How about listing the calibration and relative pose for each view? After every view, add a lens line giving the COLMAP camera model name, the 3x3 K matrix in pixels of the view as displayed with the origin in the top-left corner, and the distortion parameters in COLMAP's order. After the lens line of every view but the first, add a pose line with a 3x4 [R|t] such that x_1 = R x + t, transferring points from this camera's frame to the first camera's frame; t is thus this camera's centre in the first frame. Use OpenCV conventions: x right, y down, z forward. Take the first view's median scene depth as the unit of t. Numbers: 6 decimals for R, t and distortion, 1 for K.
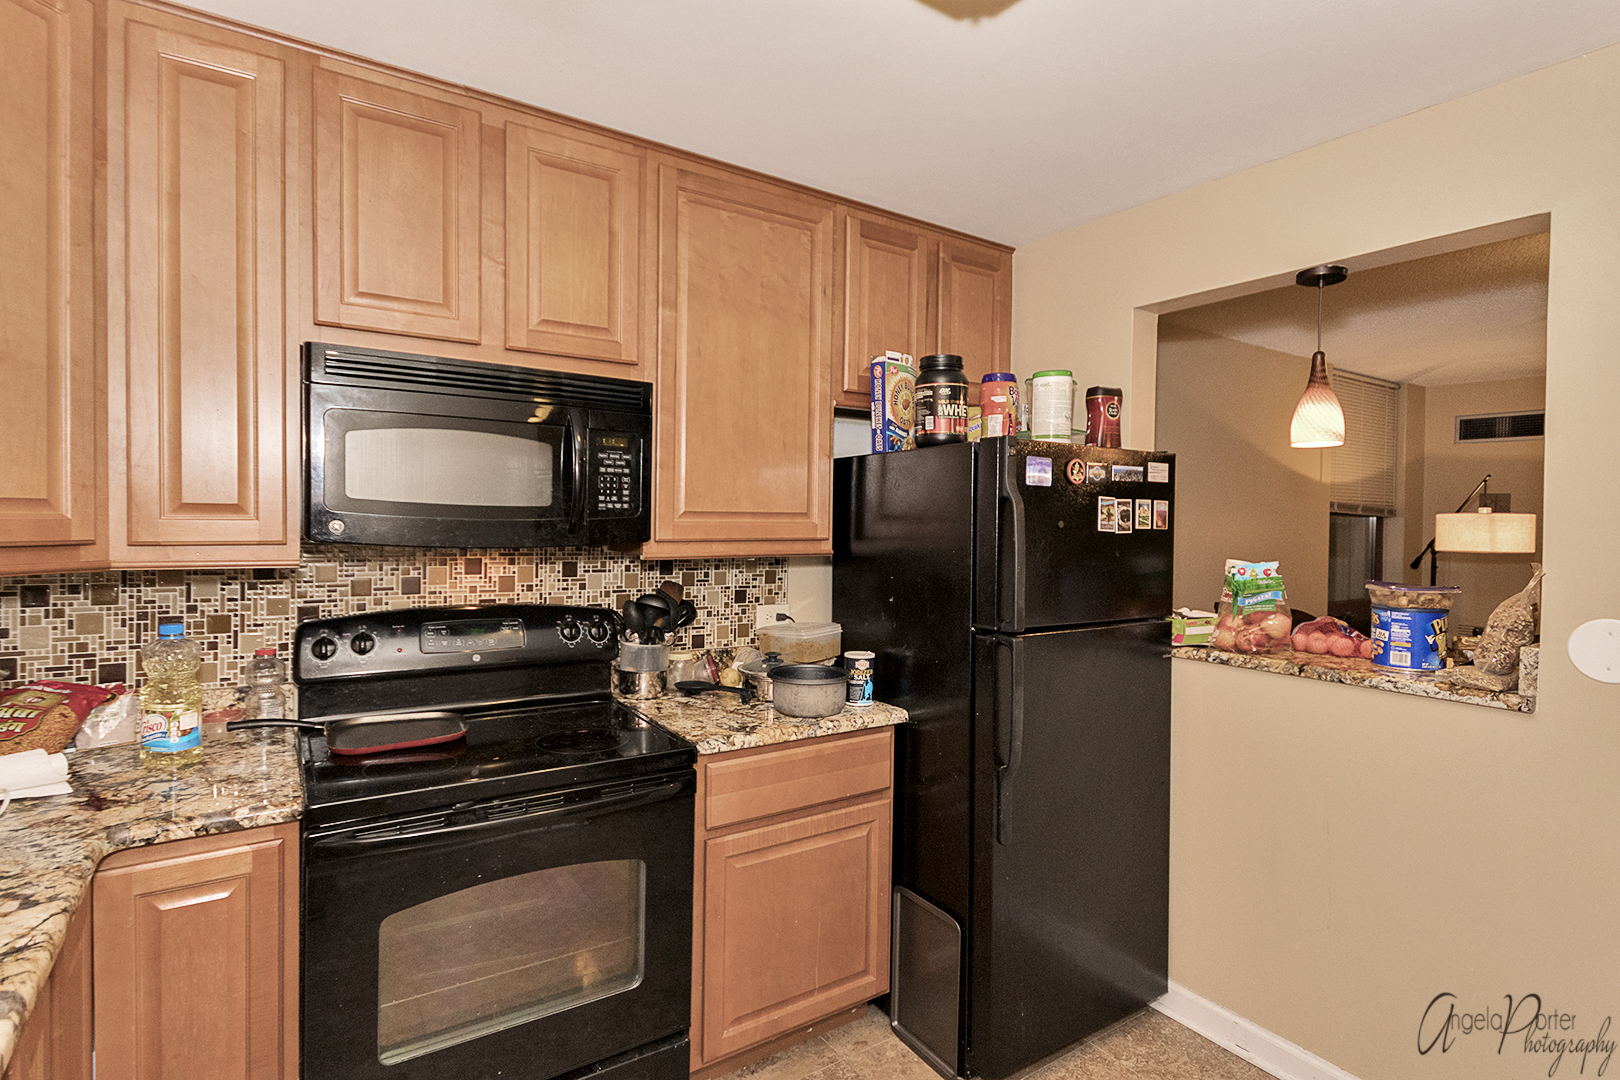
lens RADIAL K [[826.0, 0, 817.8], [0, 826.0, 535.3], [0, 0, 1]] dist [-0.000645, -0.000110]
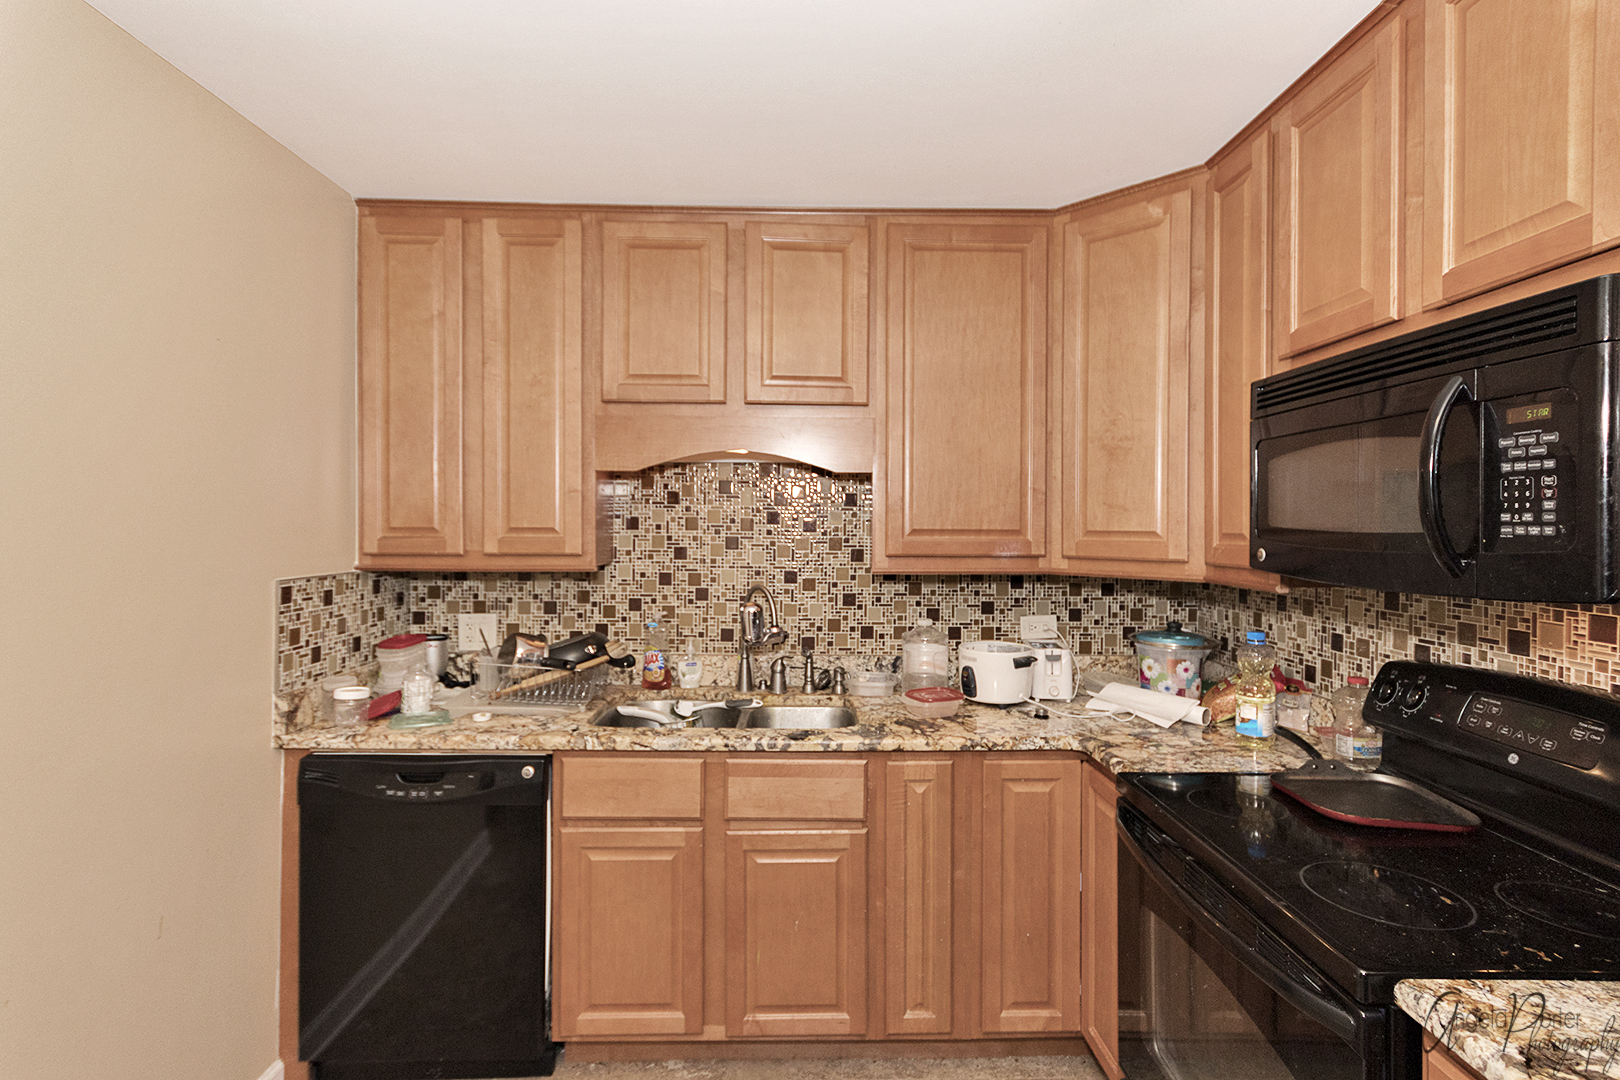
lens RADIAL K [[769.4, 0, 812.8], [0, 769.4, 527.1], [0, 0, 1]] dist [0.012610, 0.000316]
pose [[-0.547473, -0.014673, -0.836694, 0.442647], [-0.030459, 0.999533, 0.002401, -0.024633], [0.836269, 0.026800, -0.547665, 0.883562]]
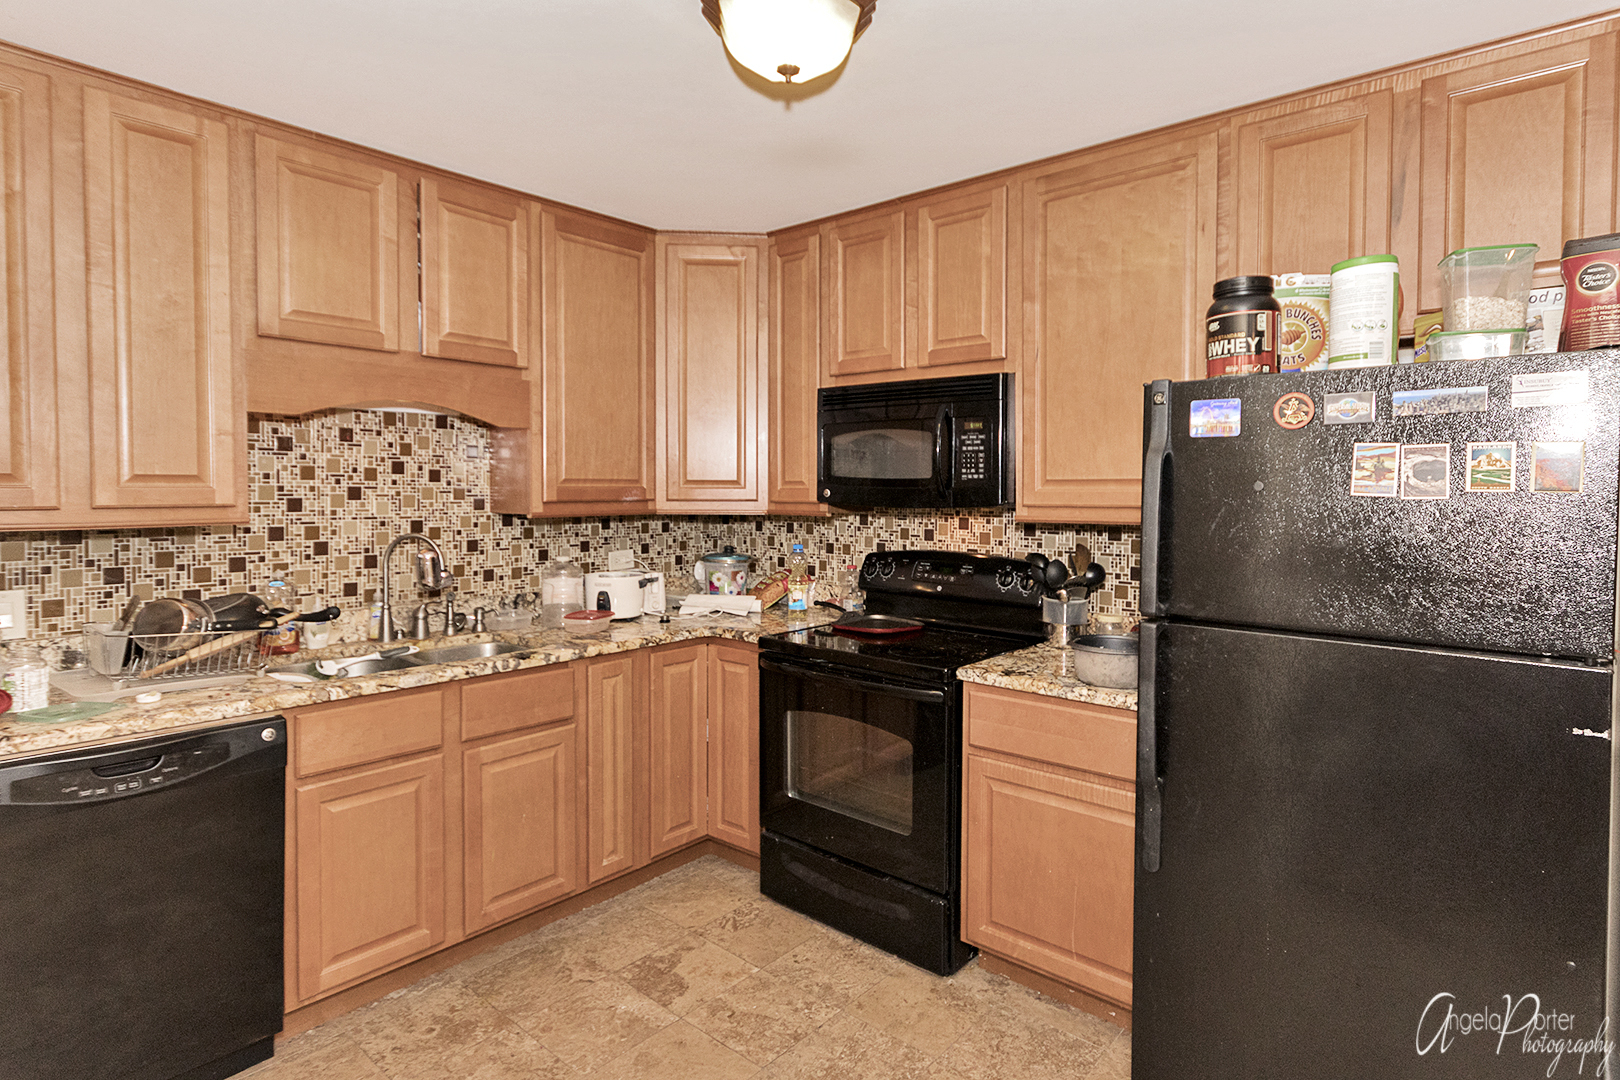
lens RADIAL K [[851.1, 0, 821.6], [0, 851.1, 509.1], [0, 0, 1]] dist [-0.000464, -0.000680]
pose [[0.262053, 0.011693, -0.964983, 0.939888], [-0.019992, 0.999778, 0.006686, 0.009863], [0.964846, 0.017540, 0.262229, 0.438131]]
